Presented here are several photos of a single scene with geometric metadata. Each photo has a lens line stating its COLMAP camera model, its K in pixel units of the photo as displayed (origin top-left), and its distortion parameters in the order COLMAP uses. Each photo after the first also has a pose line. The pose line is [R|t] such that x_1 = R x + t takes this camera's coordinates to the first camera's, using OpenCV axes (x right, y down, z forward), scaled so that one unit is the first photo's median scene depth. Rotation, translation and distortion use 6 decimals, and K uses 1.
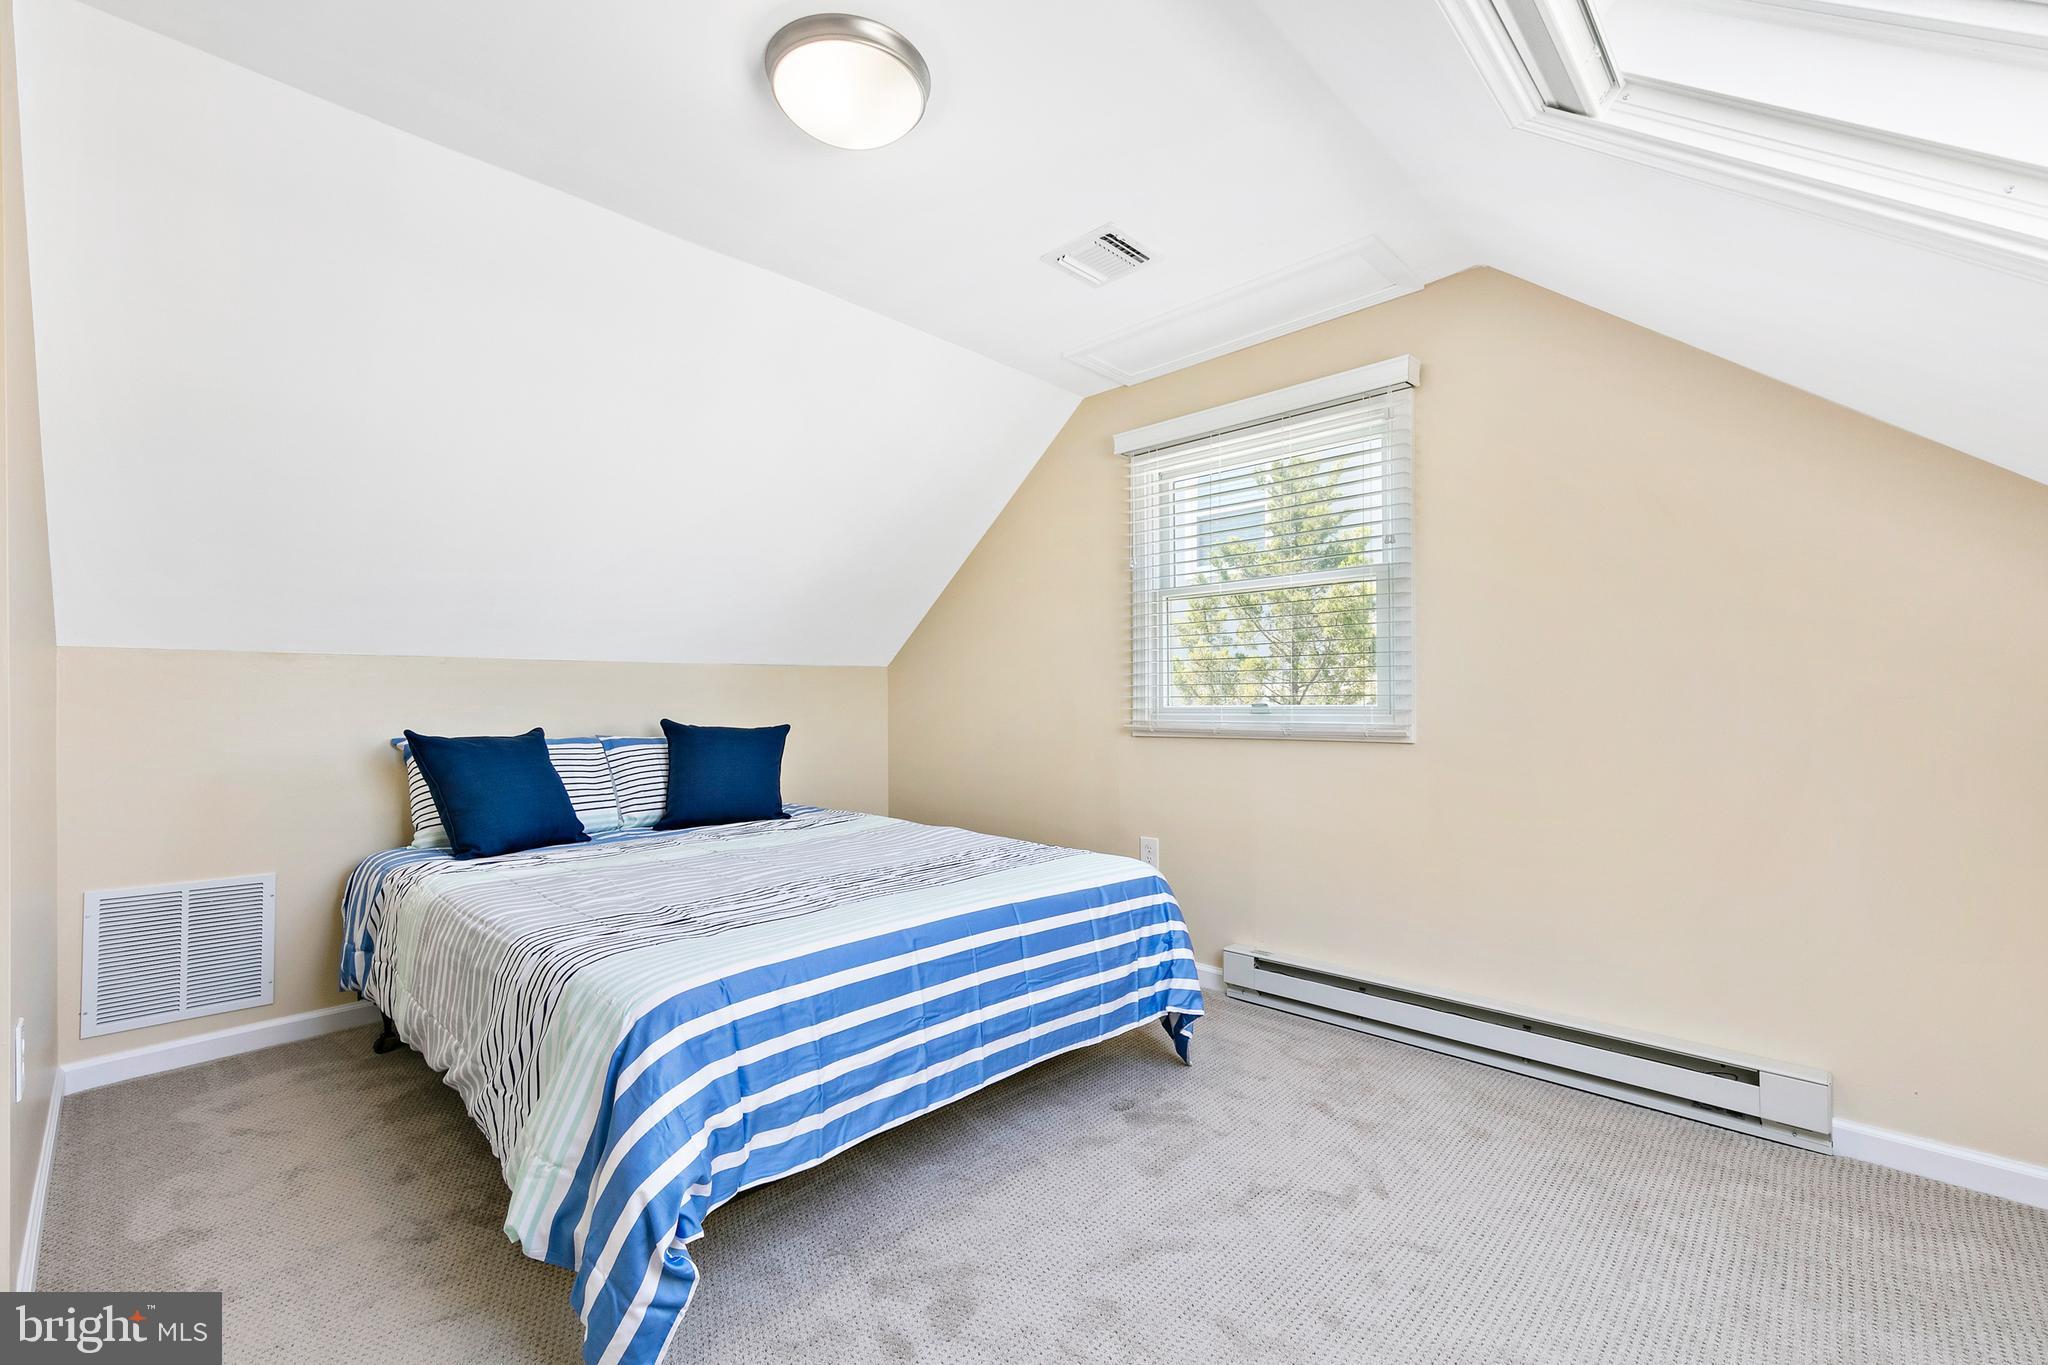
lens RADIAL K [[867.2, 0, 1024.0], [0, 867.2, 682.5], [0, 0, 1]] dist [-0.000393, 0.000074]
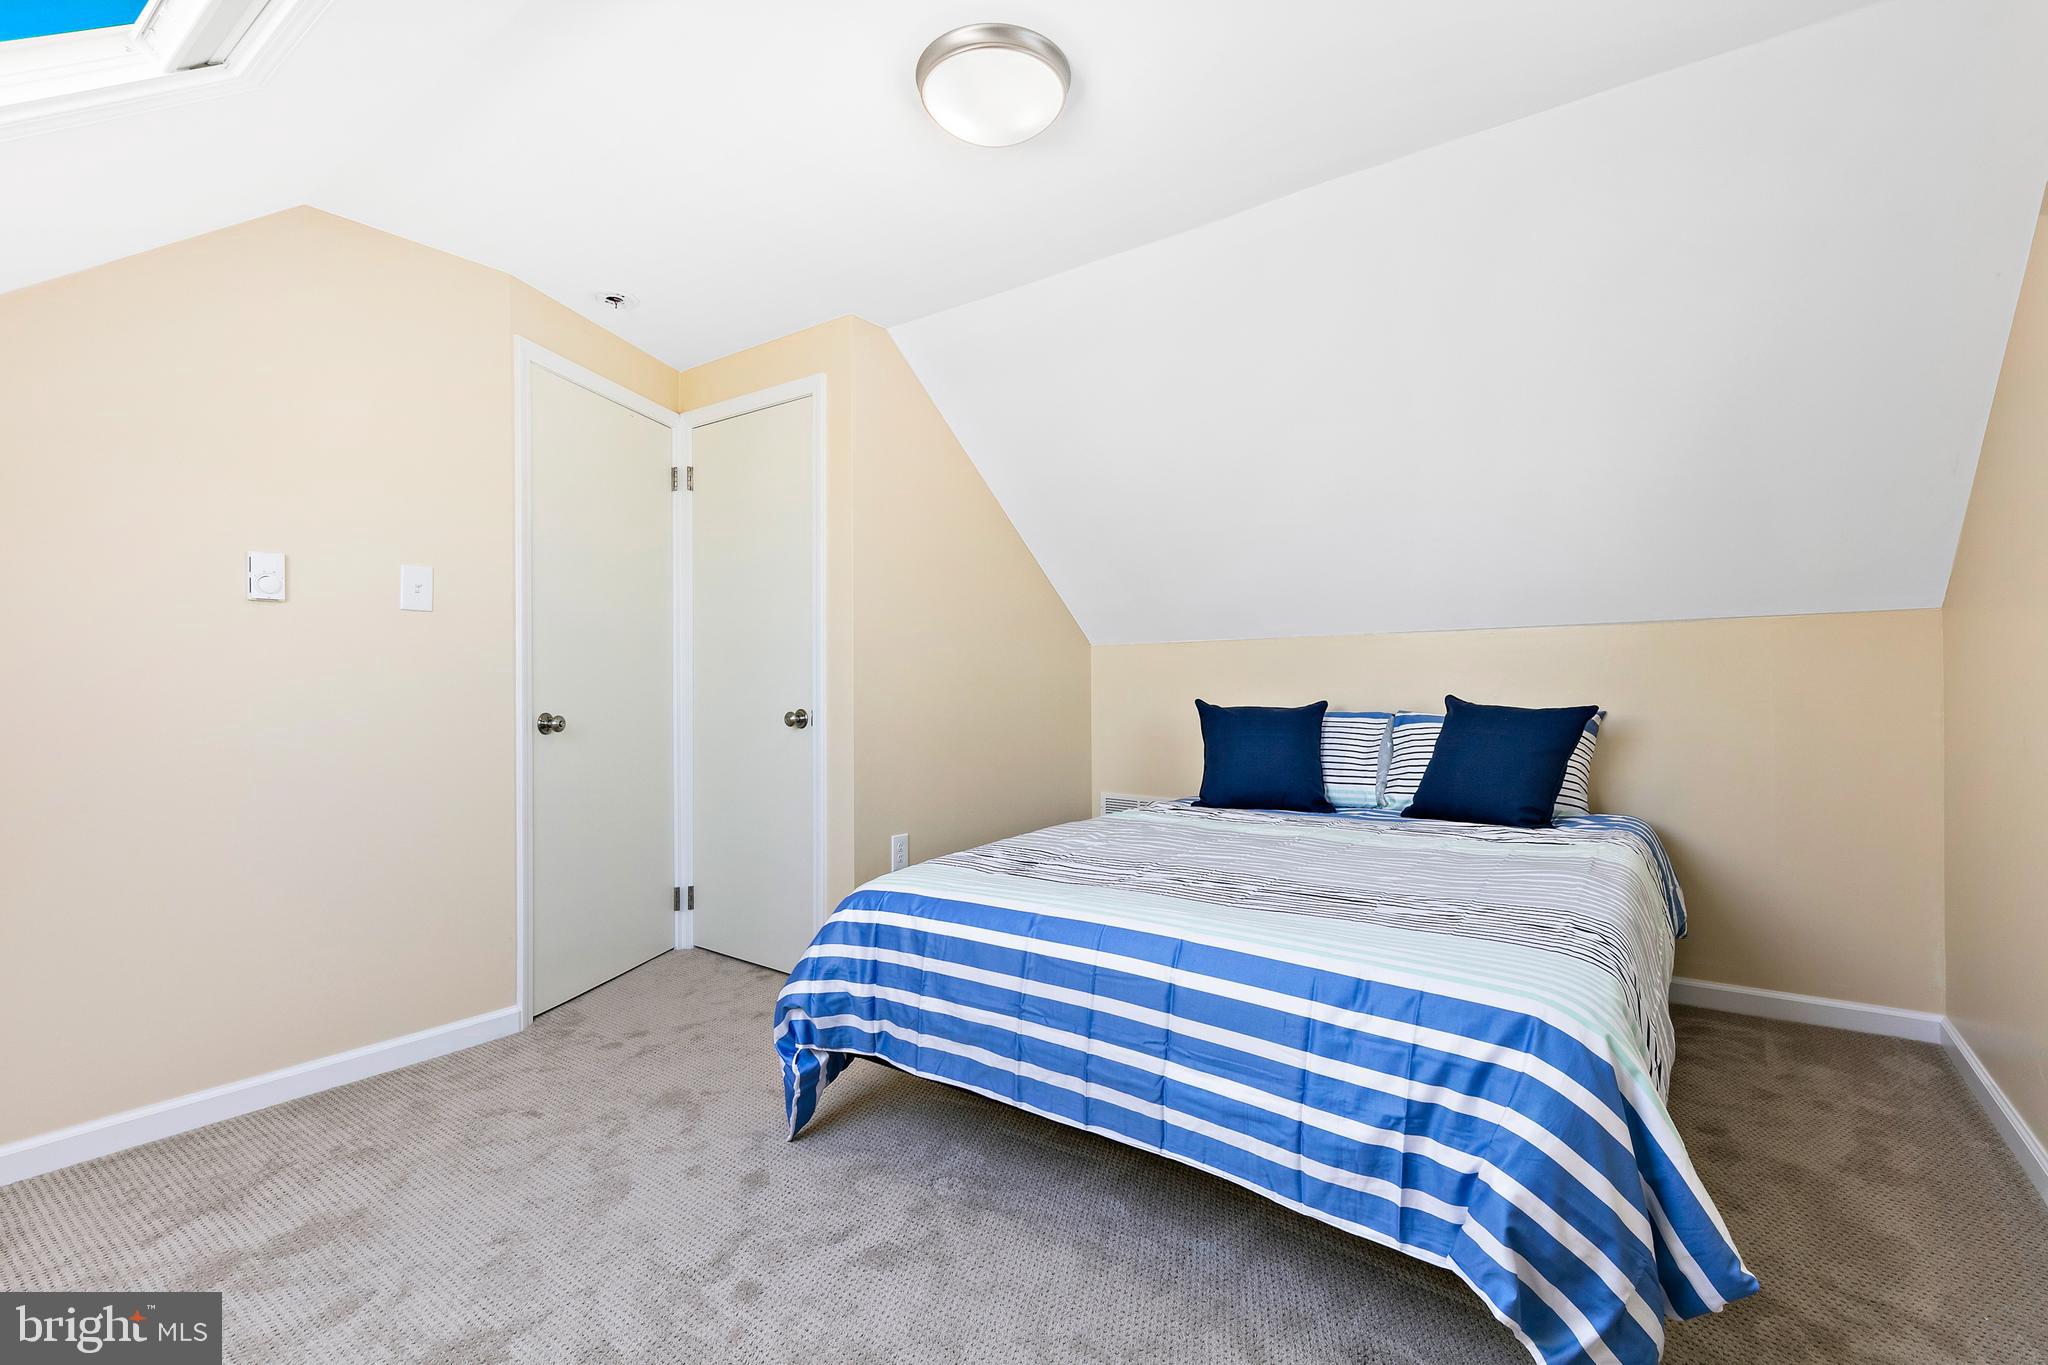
lens RADIAL K [[947.0, 0, 1024.0], [0, 947.0, 682.5], [0, 0, 1]] dist [0.002389, 0.000250]
pose [[0.111488, 0.003474, -0.993760, 0.609976], [0.027194, 0.999609, 0.006545, 0.016587], [0.993394, -0.027754, 0.111350, 0.600469]]
